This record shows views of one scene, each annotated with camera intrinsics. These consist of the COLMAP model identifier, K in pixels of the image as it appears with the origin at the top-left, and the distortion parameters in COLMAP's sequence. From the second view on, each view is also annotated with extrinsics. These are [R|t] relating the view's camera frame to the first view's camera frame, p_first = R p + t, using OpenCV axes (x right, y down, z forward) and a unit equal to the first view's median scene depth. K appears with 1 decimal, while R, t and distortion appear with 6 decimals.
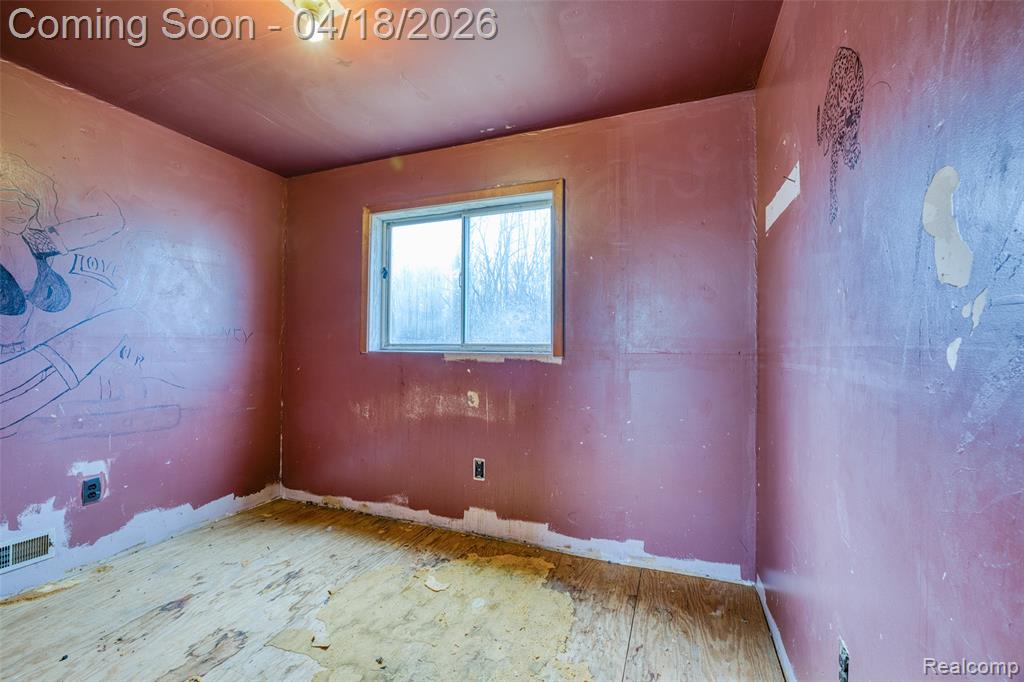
lens RADIAL K [[432.7, 0, 511.8], [0, 432.7, 341.2], [0, 0, 1]] dist [-0.000288, -0.000052]
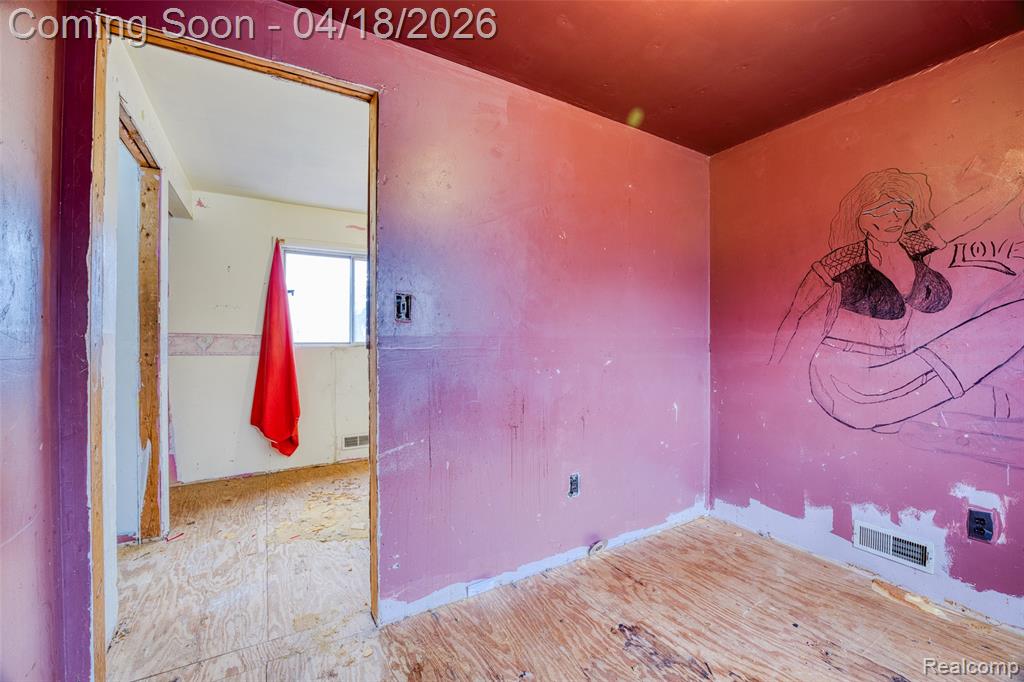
lens RADIAL K [[432.7, 0, 513.3], [0, 432.7, 342.9], [0, 0, 1]] dist [-0.000288, -0.000052]
pose [[-0.607813, -0.004755, -0.794066, 0.236015], [0.001479, 0.999974, -0.007119, 0.003015], [0.794079, -0.005501, -0.607790, 0.843912]]
